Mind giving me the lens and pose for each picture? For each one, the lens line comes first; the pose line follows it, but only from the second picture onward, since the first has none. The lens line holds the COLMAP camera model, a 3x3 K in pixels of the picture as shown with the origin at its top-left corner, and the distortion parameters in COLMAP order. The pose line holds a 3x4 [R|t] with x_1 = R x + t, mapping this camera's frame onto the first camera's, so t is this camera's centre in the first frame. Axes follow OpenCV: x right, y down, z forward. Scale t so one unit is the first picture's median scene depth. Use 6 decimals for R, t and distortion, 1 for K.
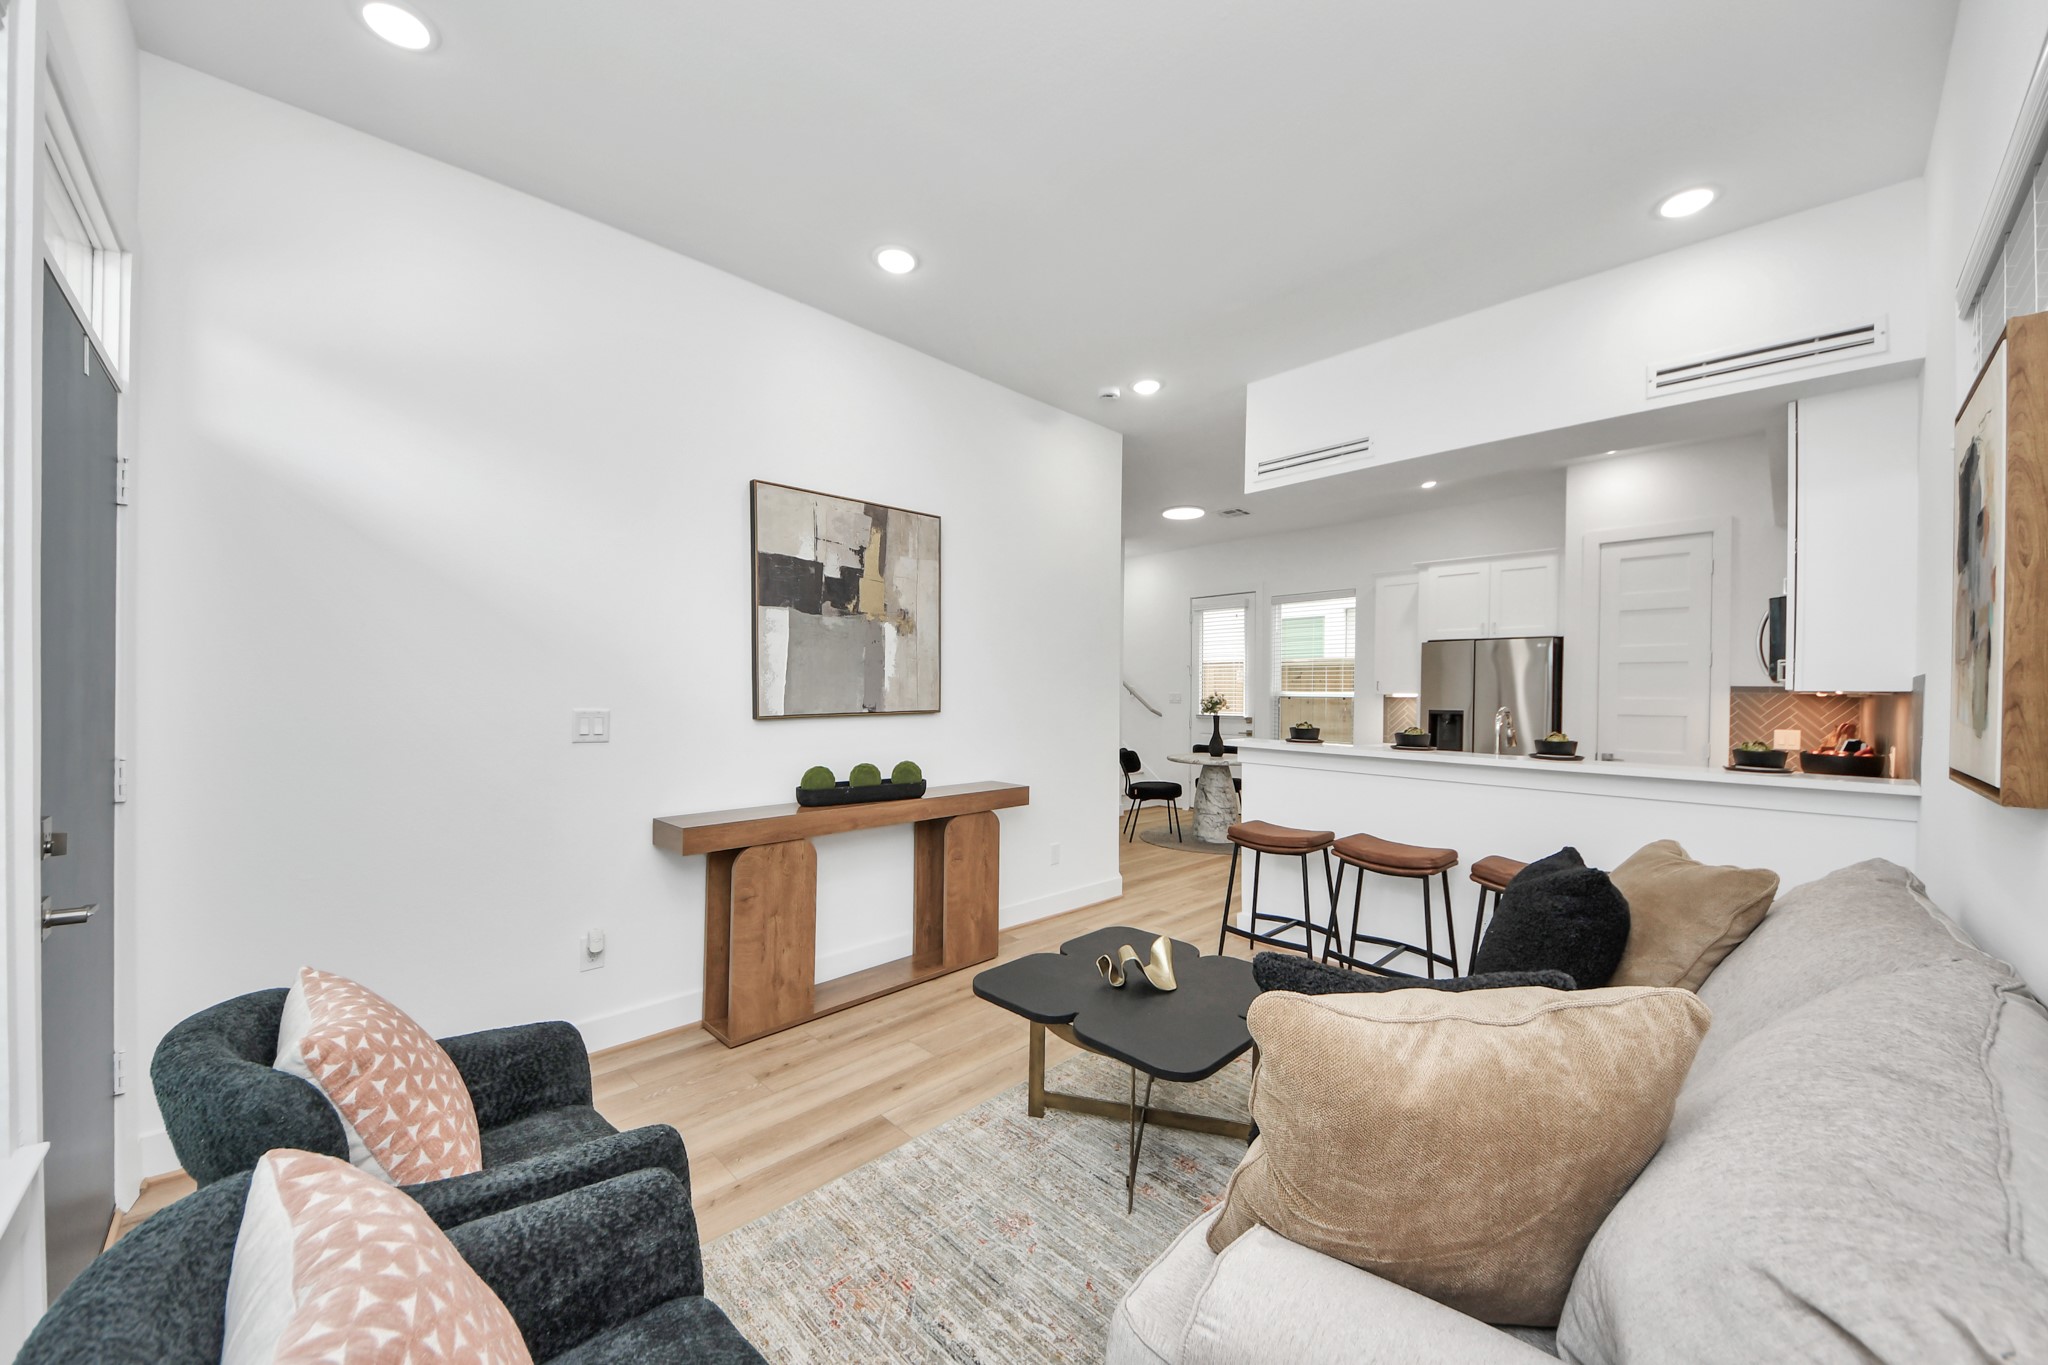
lens RADIAL K [[764.8, 0, 996.4], [0, 764.8, 684.0], [0, 0, 1]] dist [-0.009379, -0.004557]
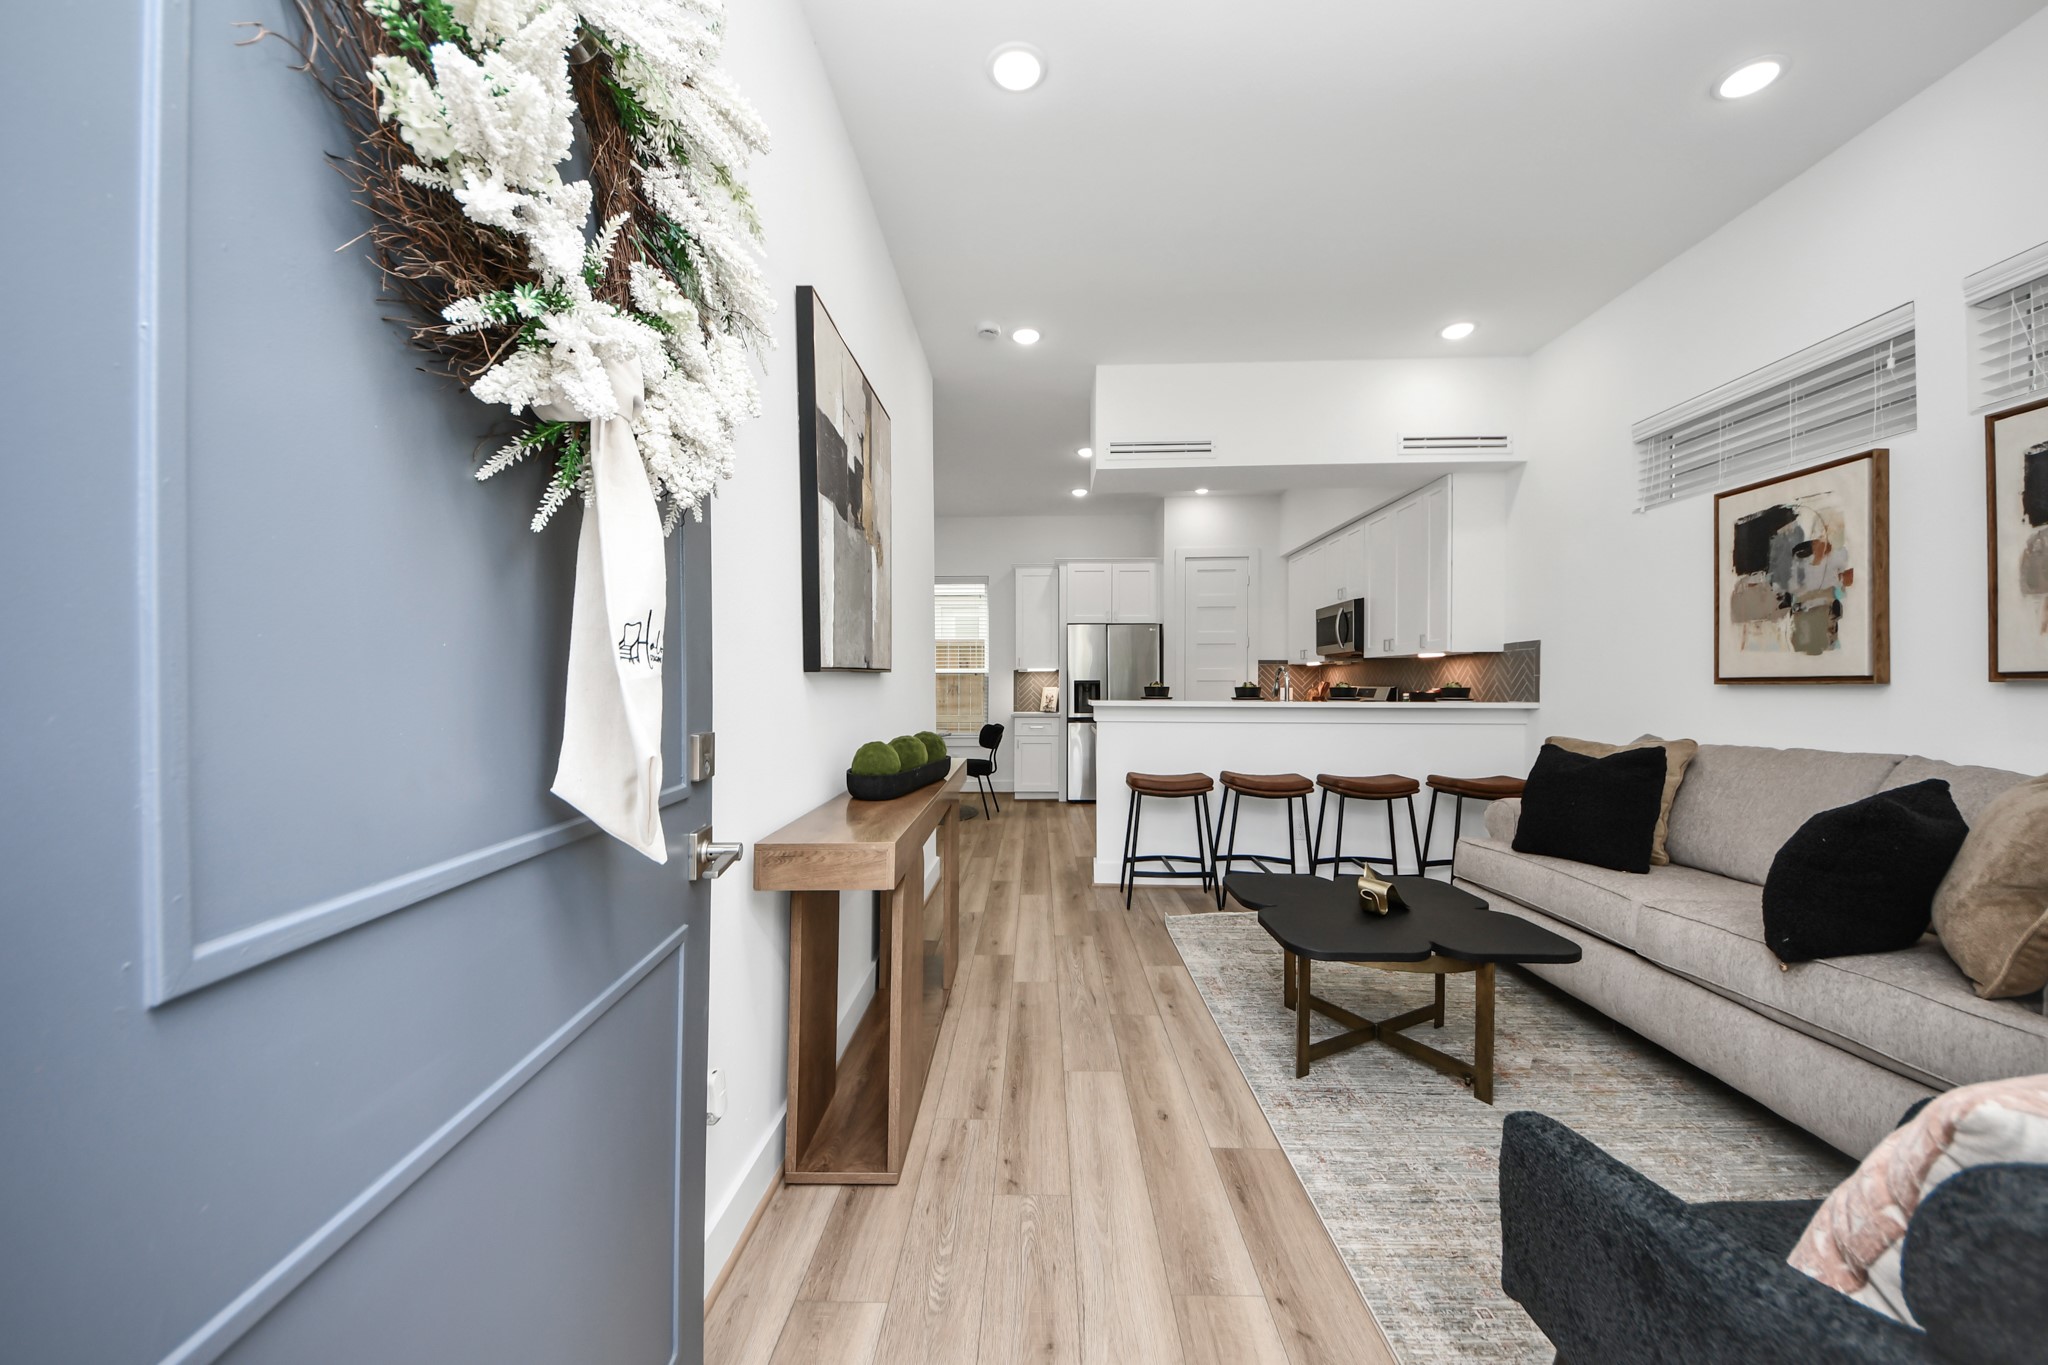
lens RADIAL K [[764.8, 0, 987.0], [0, 764.8, 688.9], [0, 0, 1]] dist [-0.009379, -0.004557]
pose [[0.702316, -0.006619, 0.711835, -0.748852], [-0.005441, 0.999878, 0.014666, 0.056242], [-0.711845, -0.014174, 0.702194, 0.510865]]
